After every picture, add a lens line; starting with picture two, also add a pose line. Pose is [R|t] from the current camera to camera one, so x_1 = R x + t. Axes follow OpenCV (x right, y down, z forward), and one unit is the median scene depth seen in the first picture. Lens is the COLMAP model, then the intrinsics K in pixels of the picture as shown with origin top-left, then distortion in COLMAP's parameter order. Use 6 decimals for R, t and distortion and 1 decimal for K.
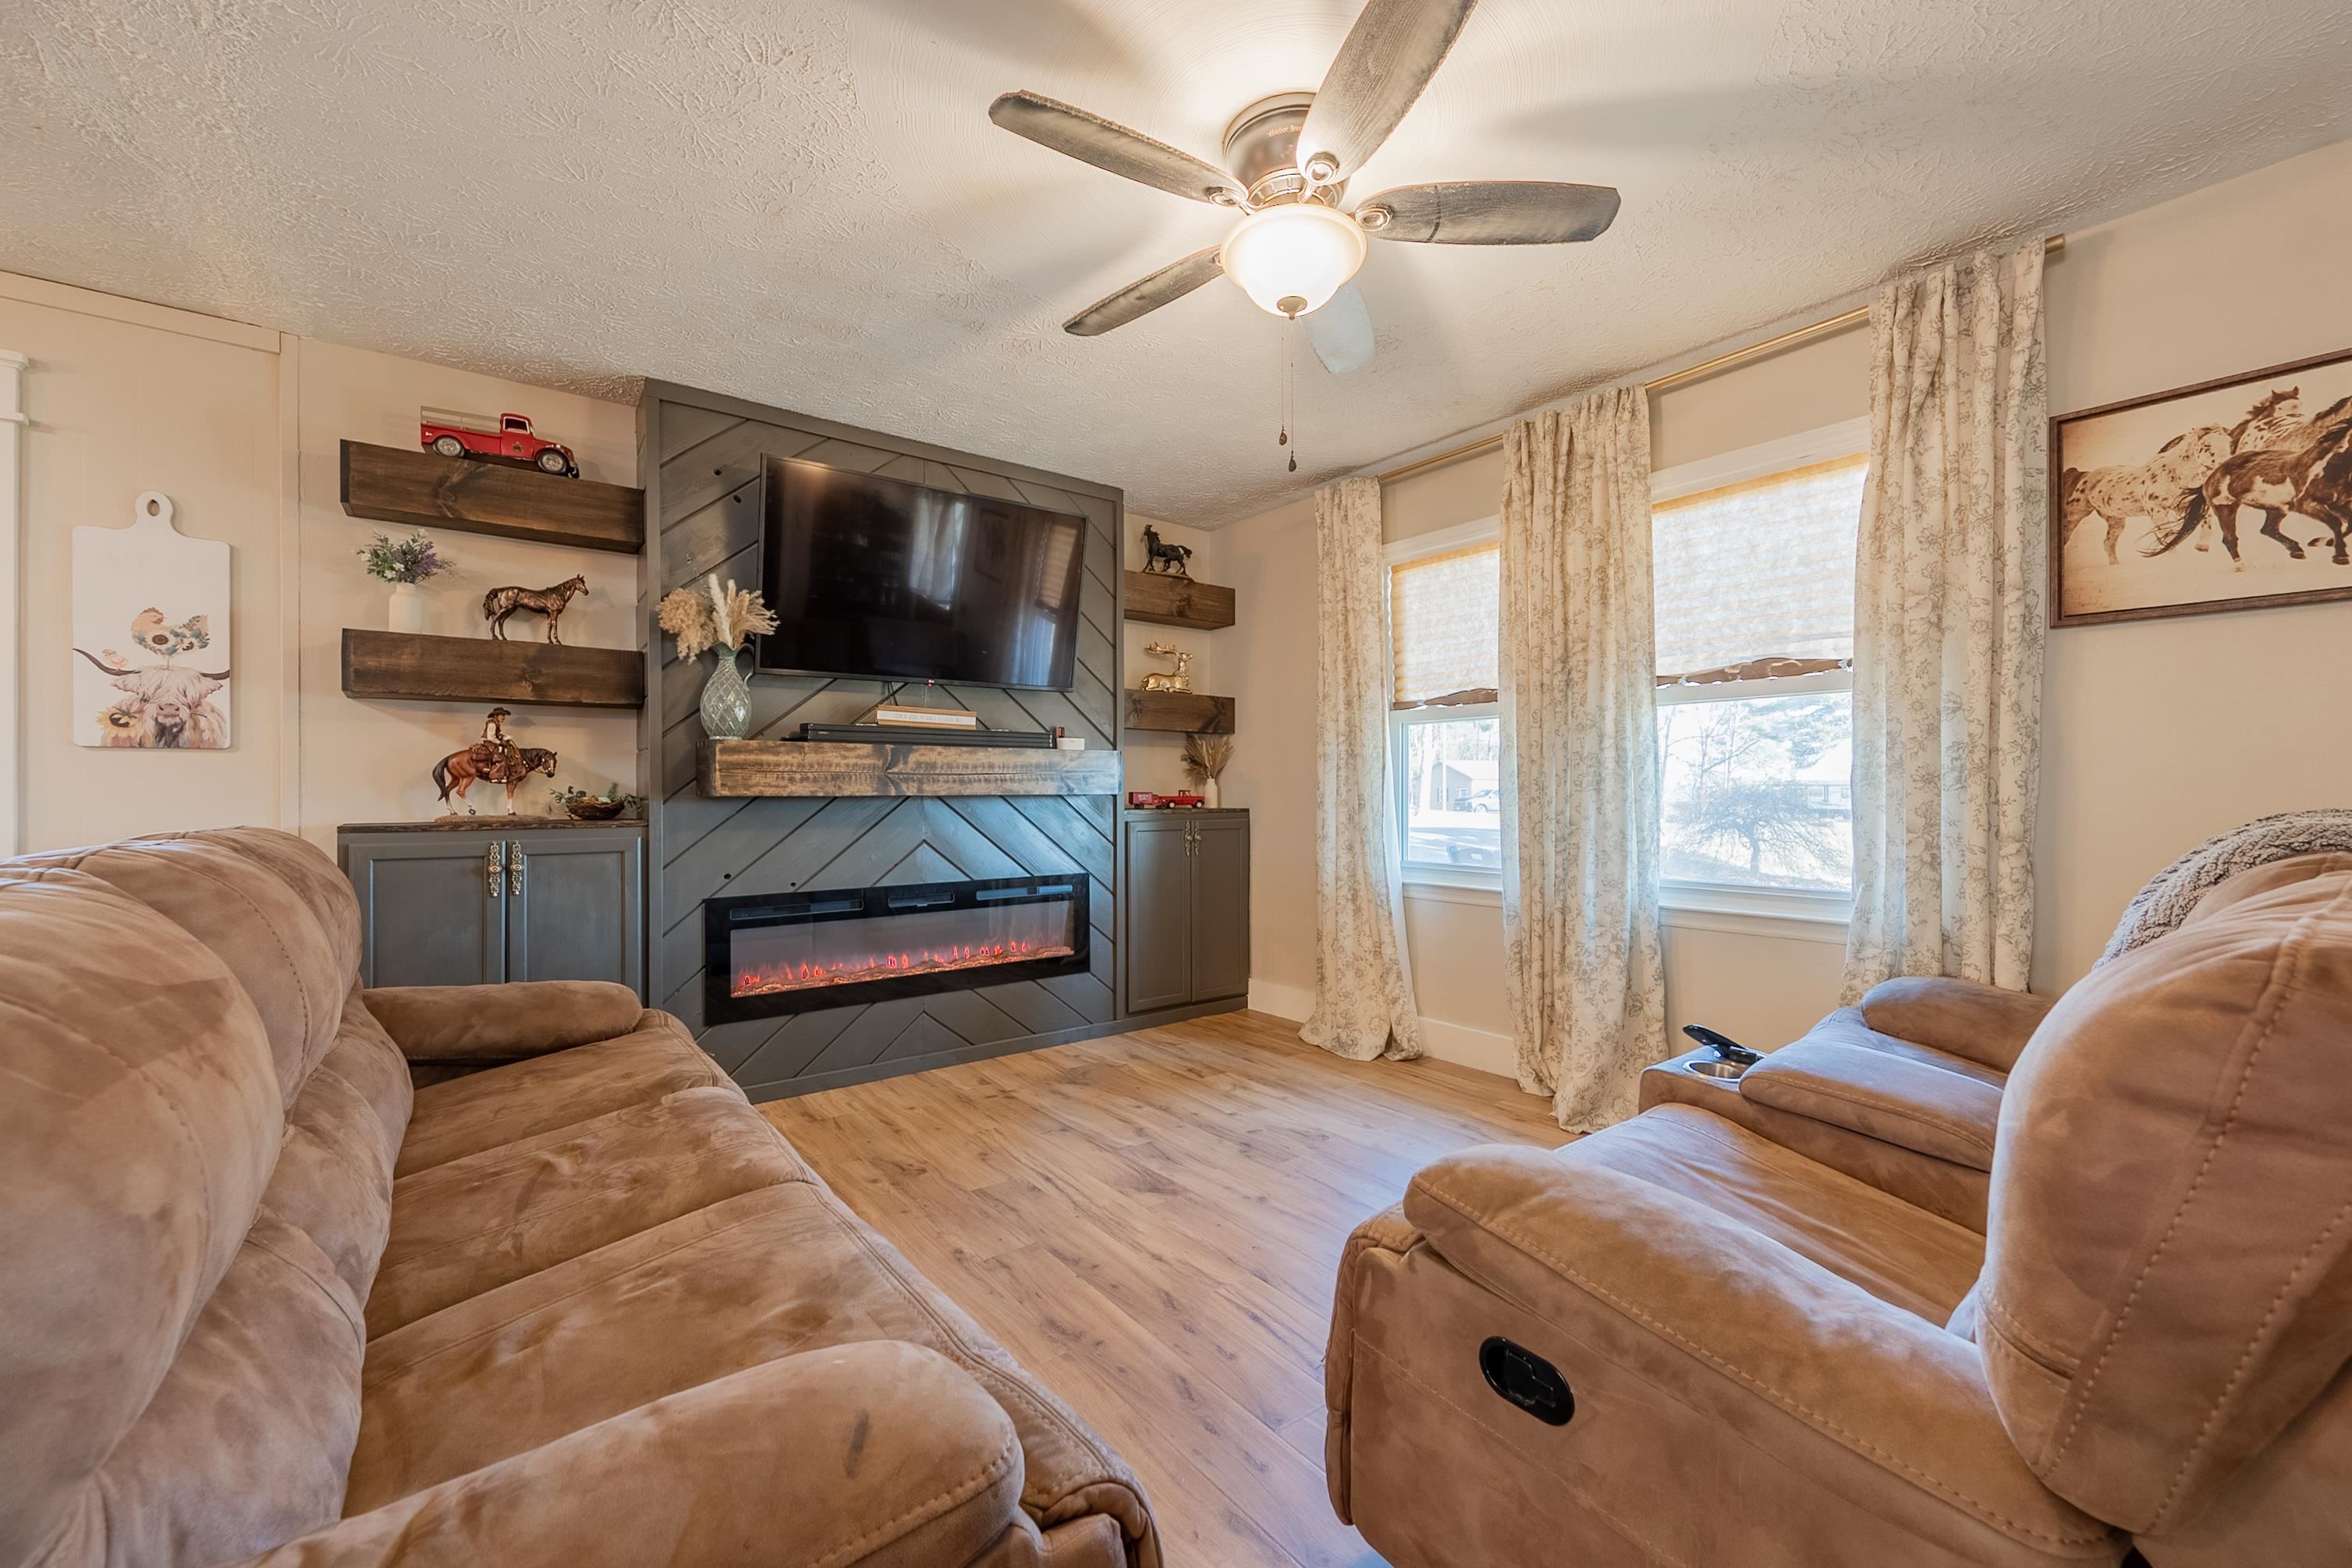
lens RADIAL K [[952.4, 0, 1160.0], [0, 952.4, 790.1], [0, 0, 1]] dist [0.007992, -0.001494]
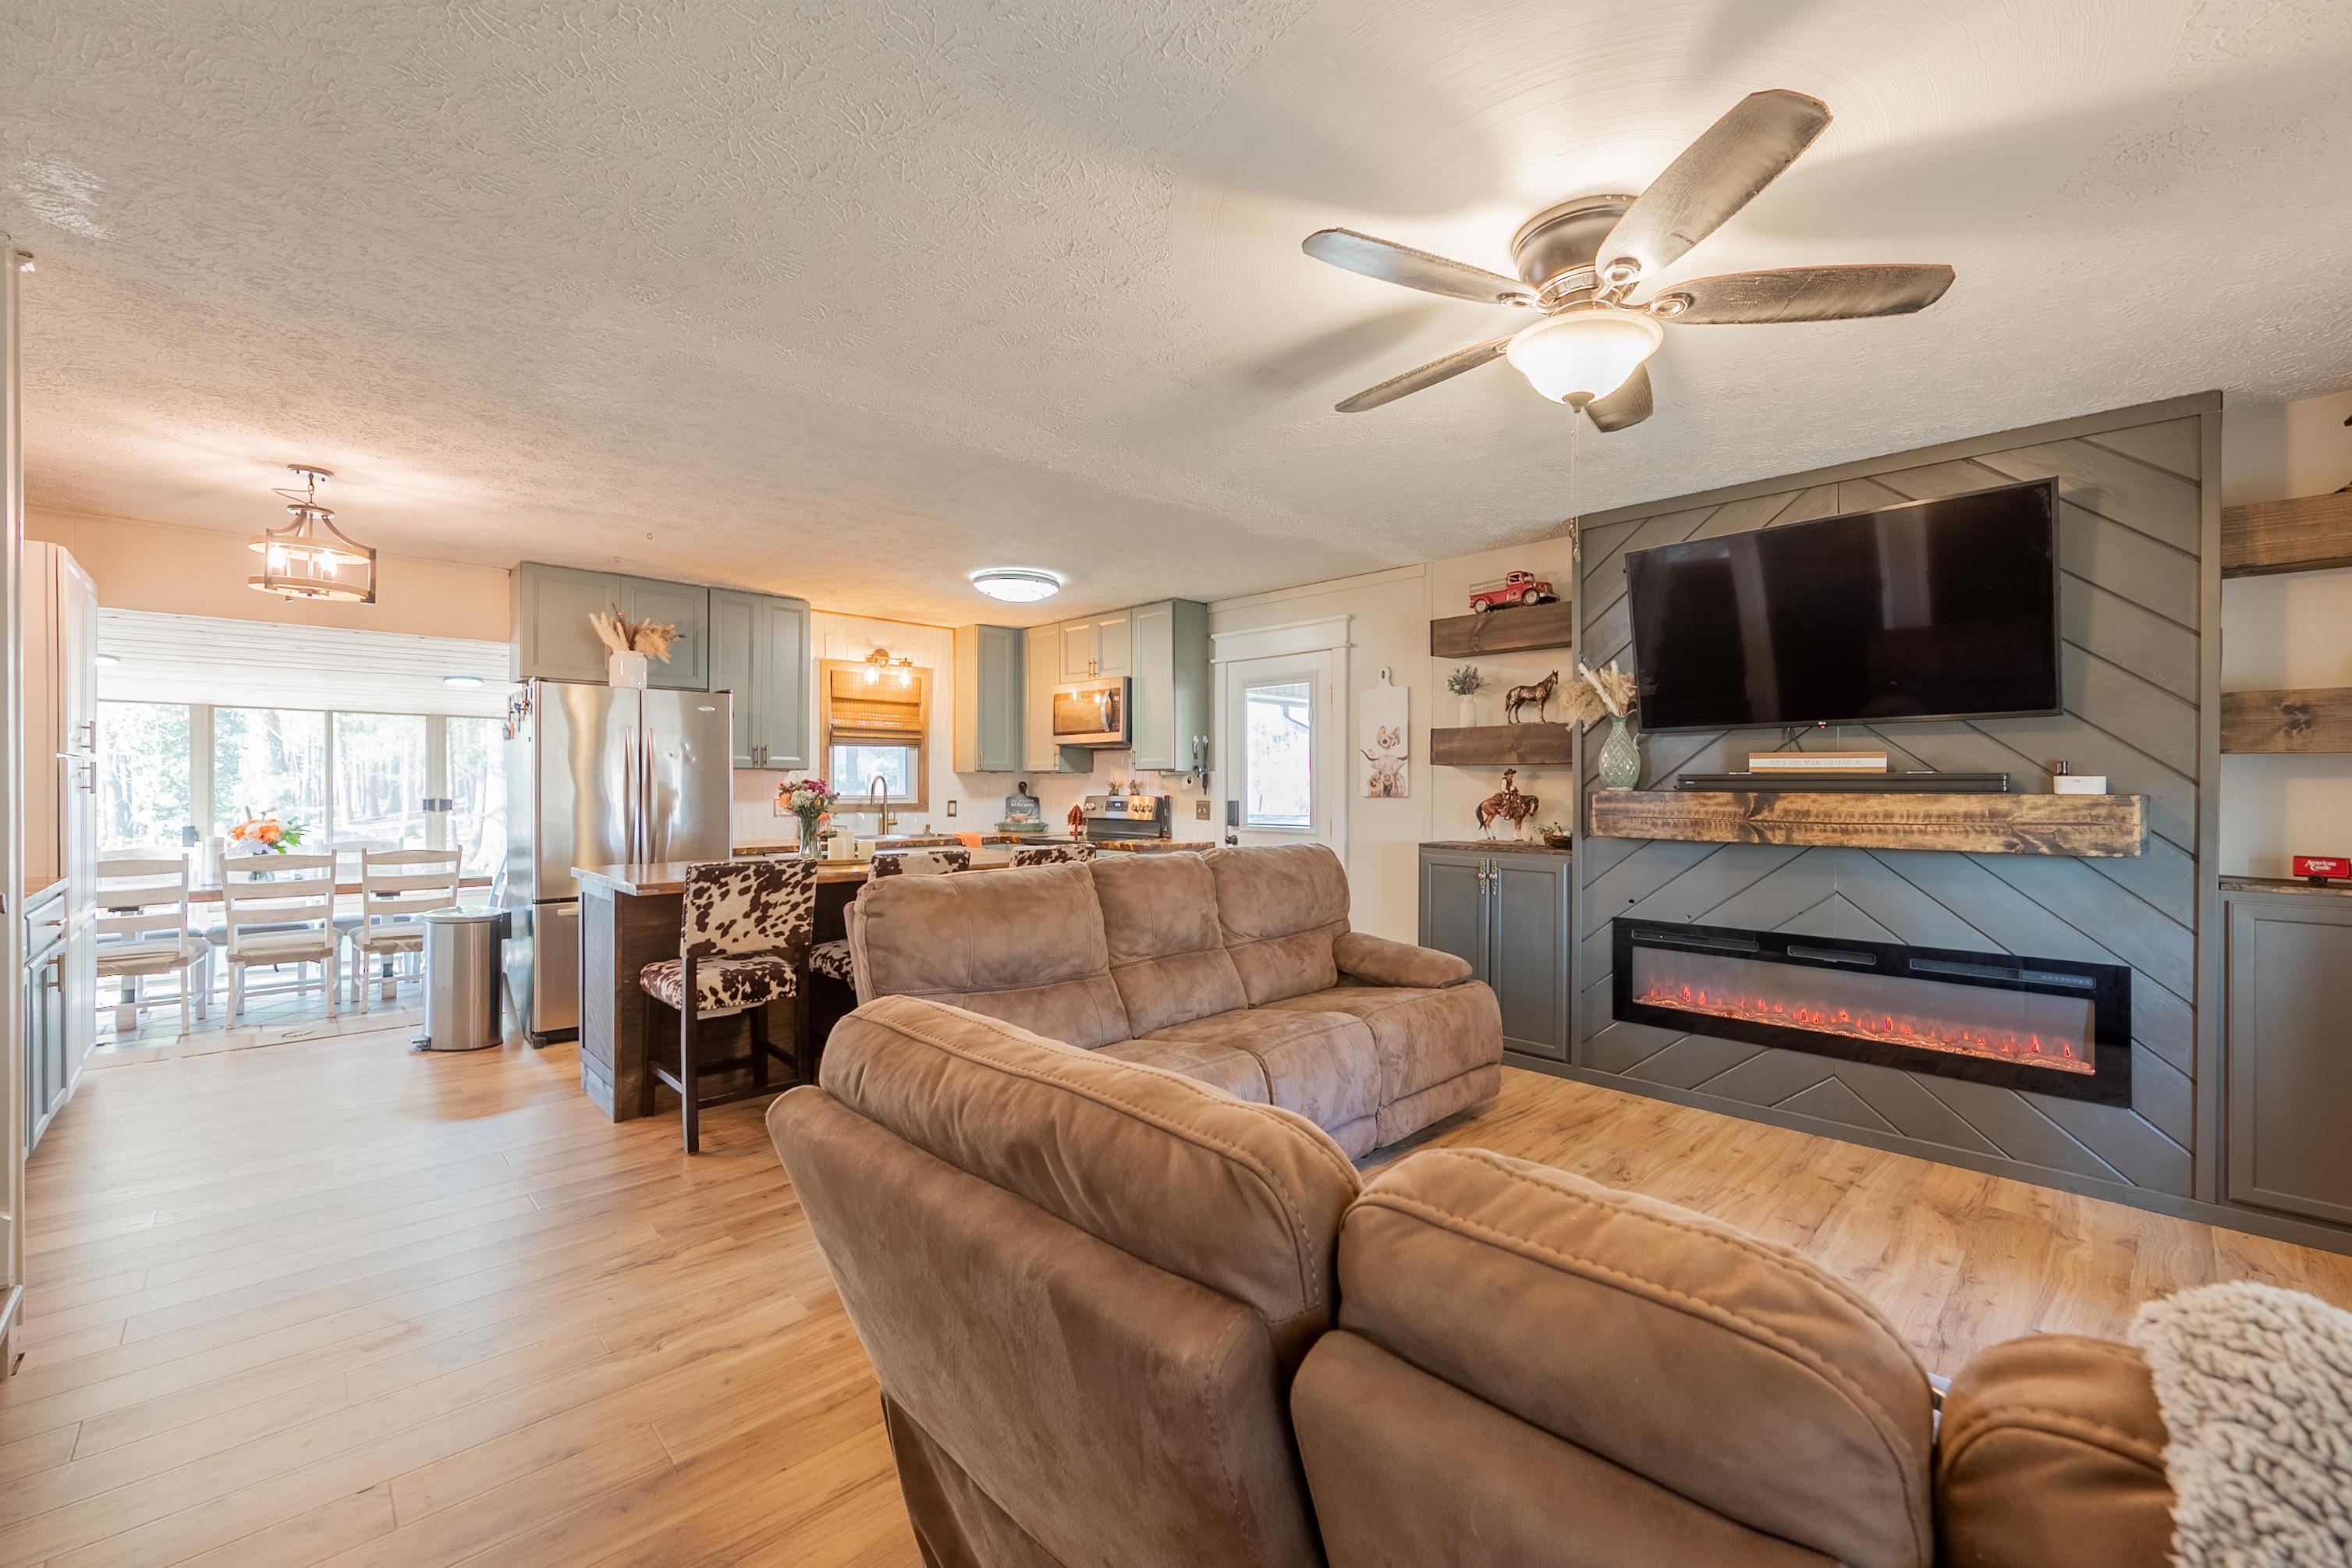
lens RADIAL K [[952.4, 0, 1178.0], [0, 952.4, 780.5], [0, 0, 1]] dist [0.007992, -0.001494]
pose [[0.128895, -0.002314, -0.991656, 0.709190], [-0.002635, 0.999993, -0.002676, -0.061650], [0.991655, 0.002957, 0.128888, 0.287436]]
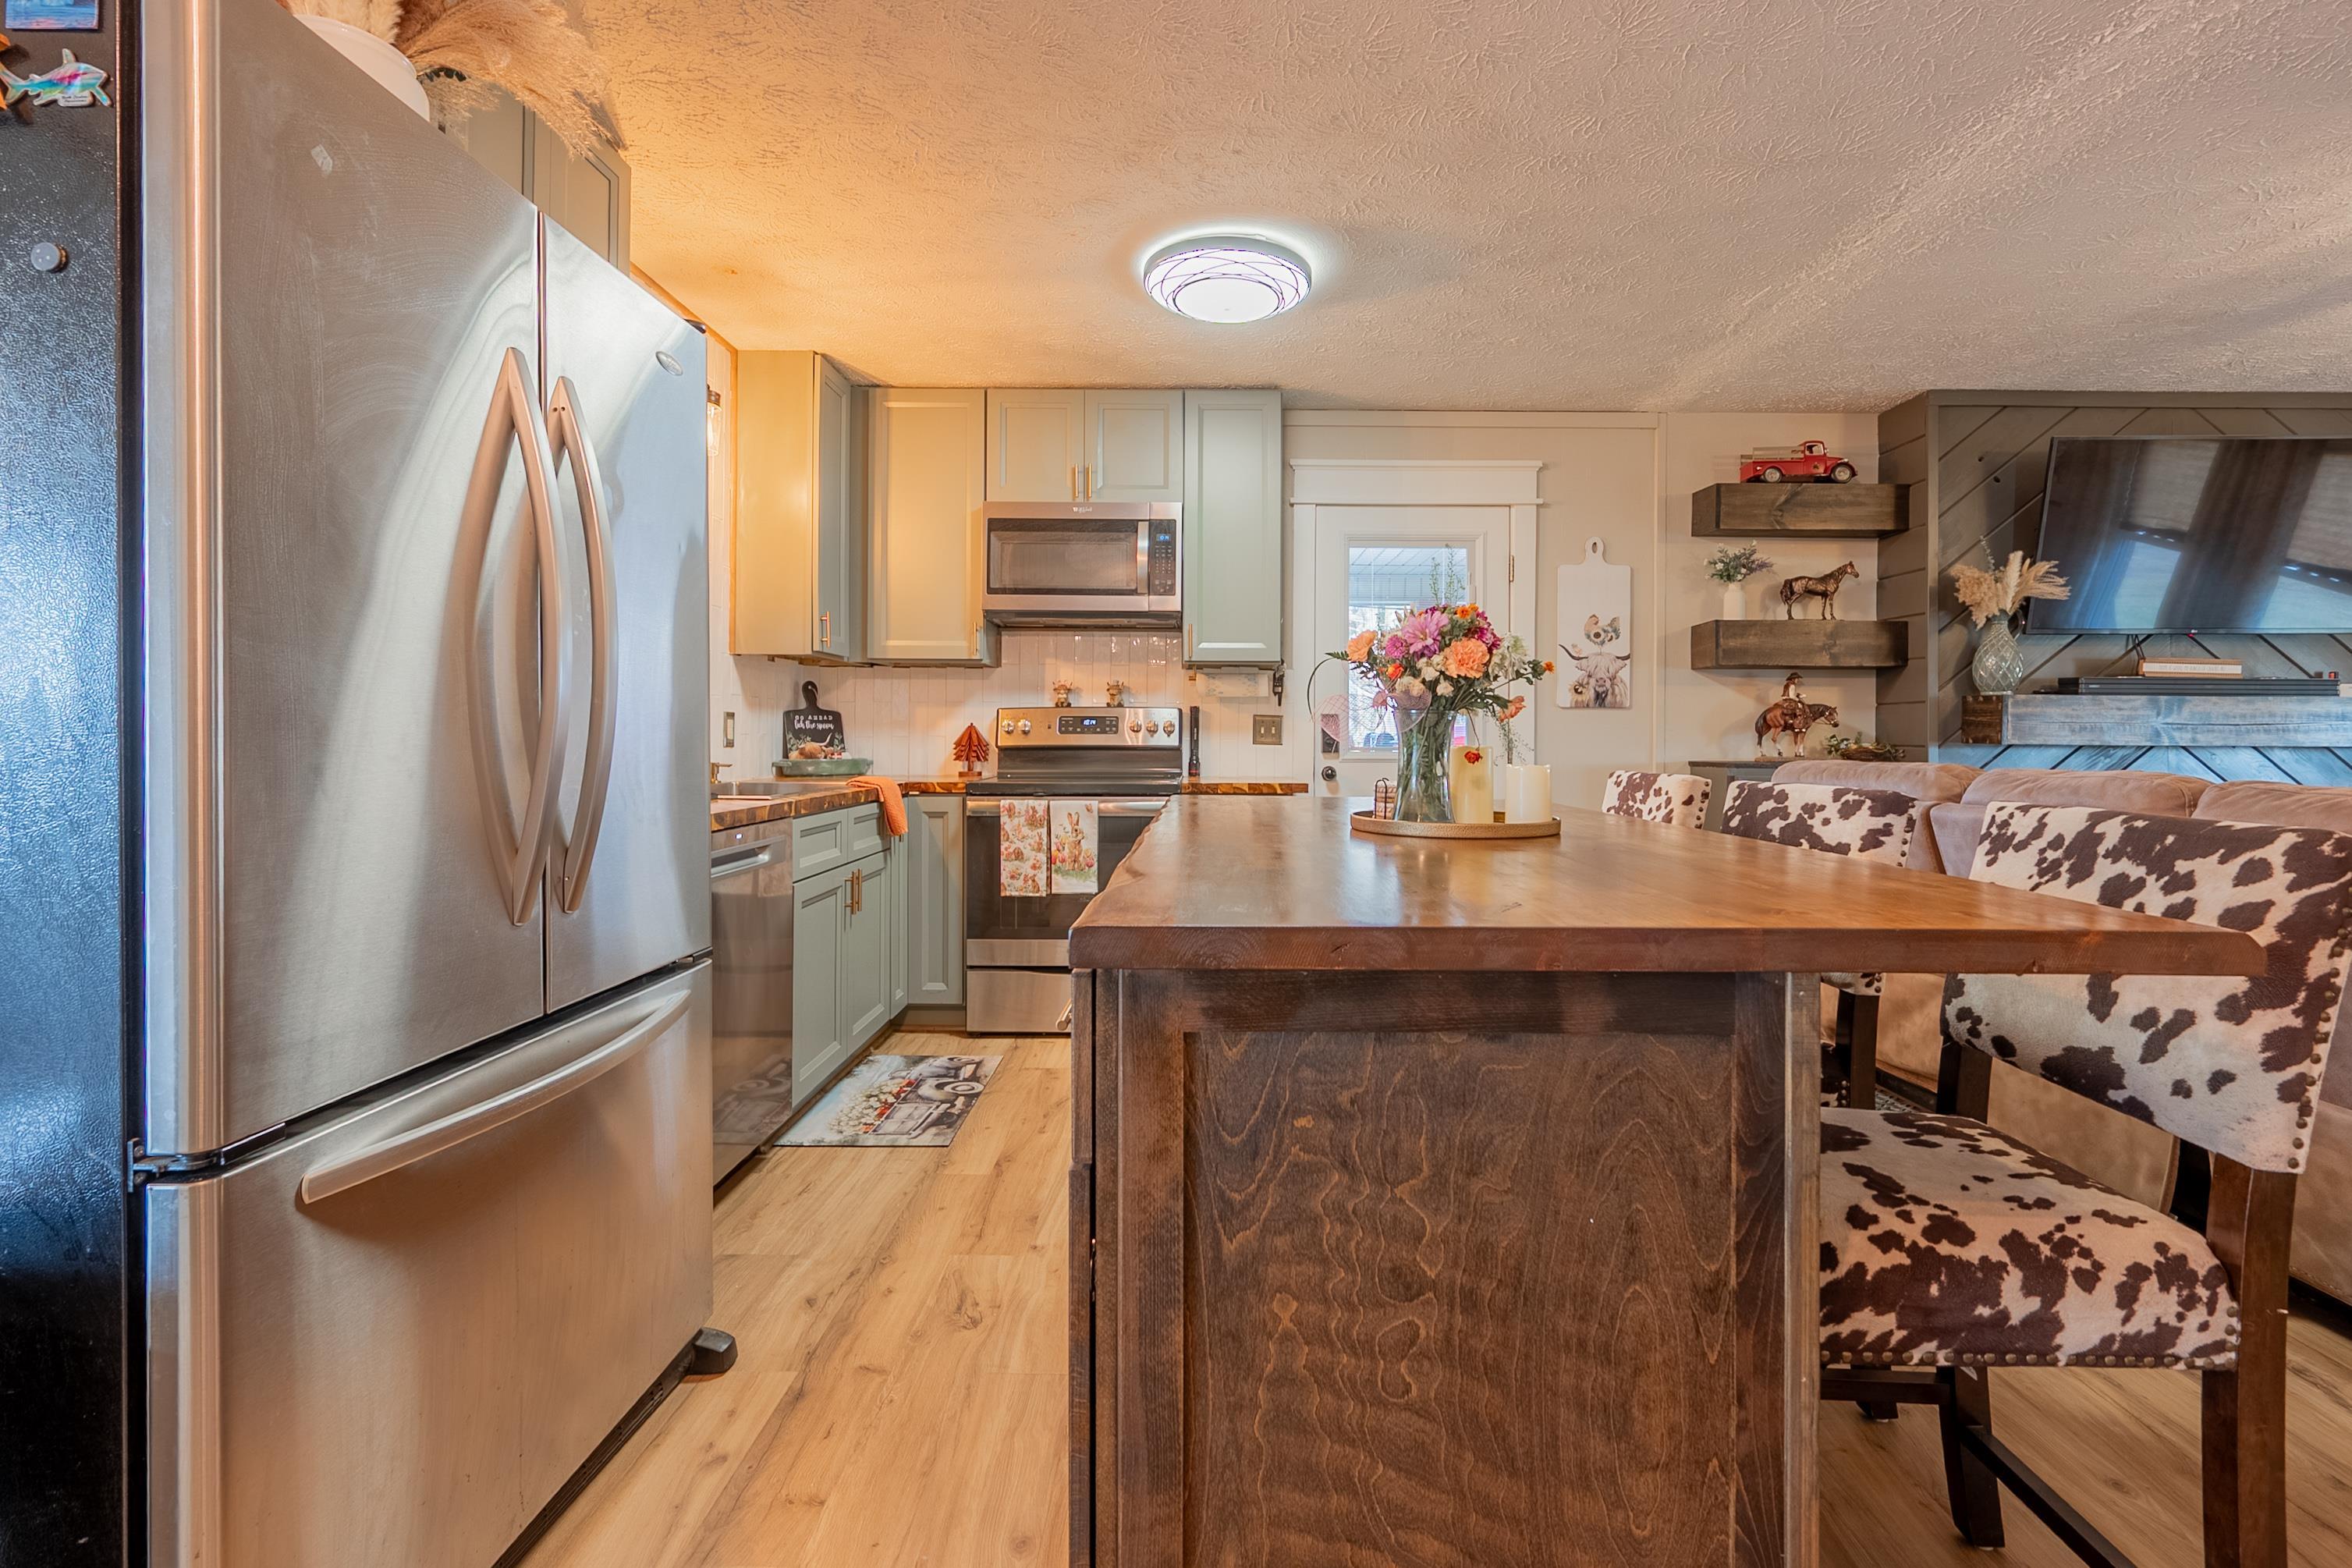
lens RADIAL K [[1048.7, 0, 1201.5], [0, 1048.7, 736.6], [0, 0, 1]] dist [0.004962, 0.000119]
pose [[0.803123, 0.008817, -0.595748, -0.483432], [-0.007263, 0.999961, 0.005008, -0.001692], [0.595769, 0.000305, 0.803155, -0.590512]]
